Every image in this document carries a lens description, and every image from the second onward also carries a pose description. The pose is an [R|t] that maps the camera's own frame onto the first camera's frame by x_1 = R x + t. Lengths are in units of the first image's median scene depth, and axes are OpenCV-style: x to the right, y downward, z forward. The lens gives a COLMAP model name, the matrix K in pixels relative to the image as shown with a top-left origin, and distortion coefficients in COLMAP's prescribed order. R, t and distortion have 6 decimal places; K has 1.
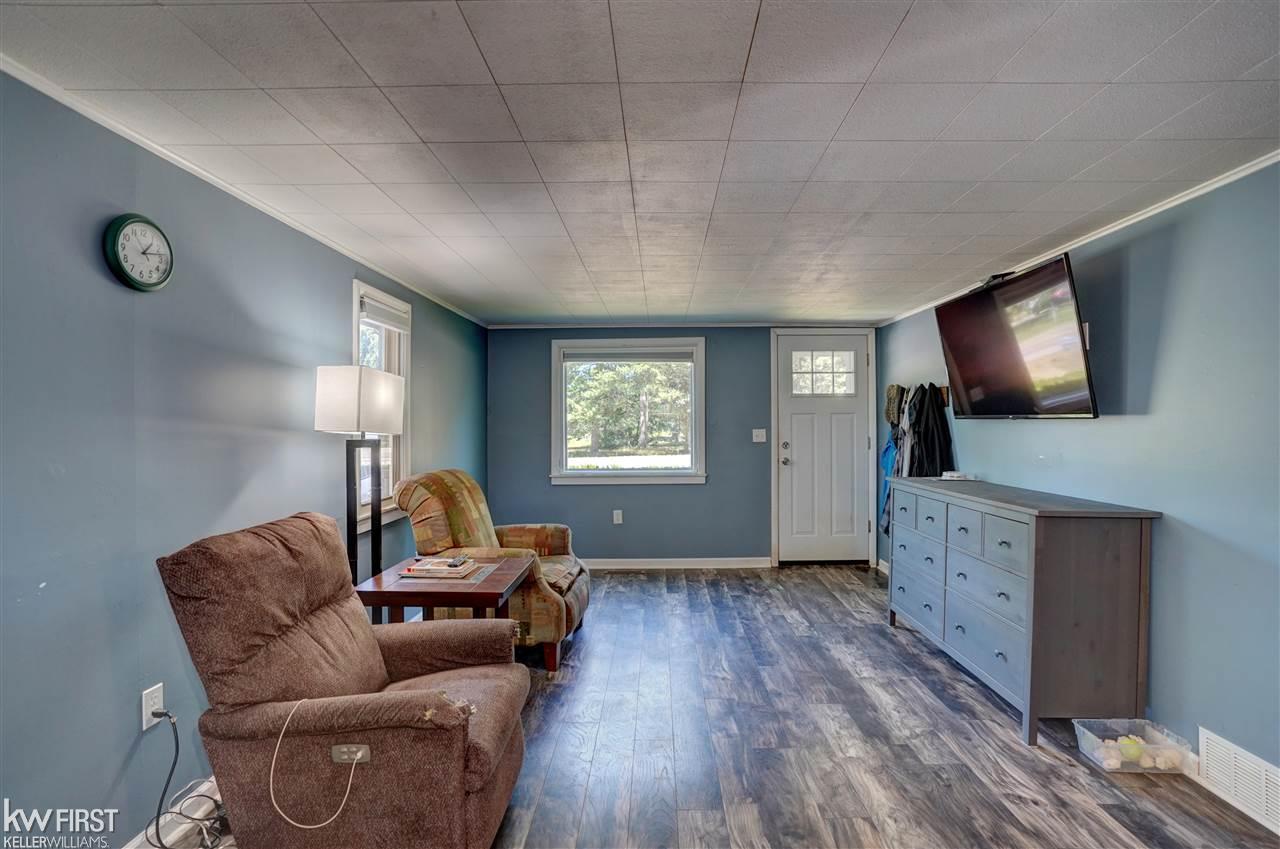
lens RADIAL K [[598.4, 0, 644.1], [0, 598.4, 421.1], [0, 0, 1]] dist [-0.066245, 0.025336]
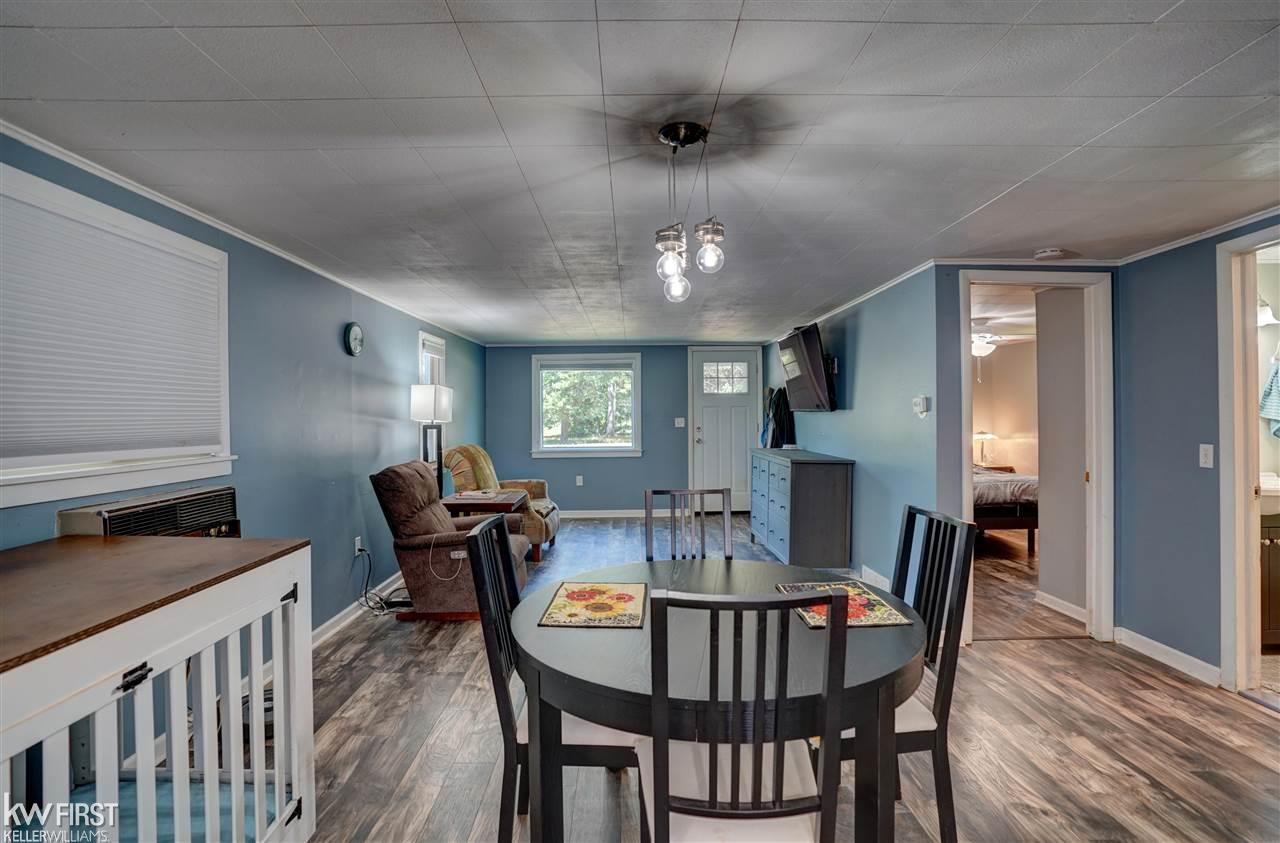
lens RADIAL K [[598.8, 0, 630.5], [0, 598.8, 416.0], [0, 0, 1]] dist [-0.064600, 0.018560]
pose [[0.999643, -0.003272, 0.026534, 0.043185], [0.003027, 0.999953, 0.009261, -0.005231], [-0.026563, -0.009178, 0.999605, -0.453499]]
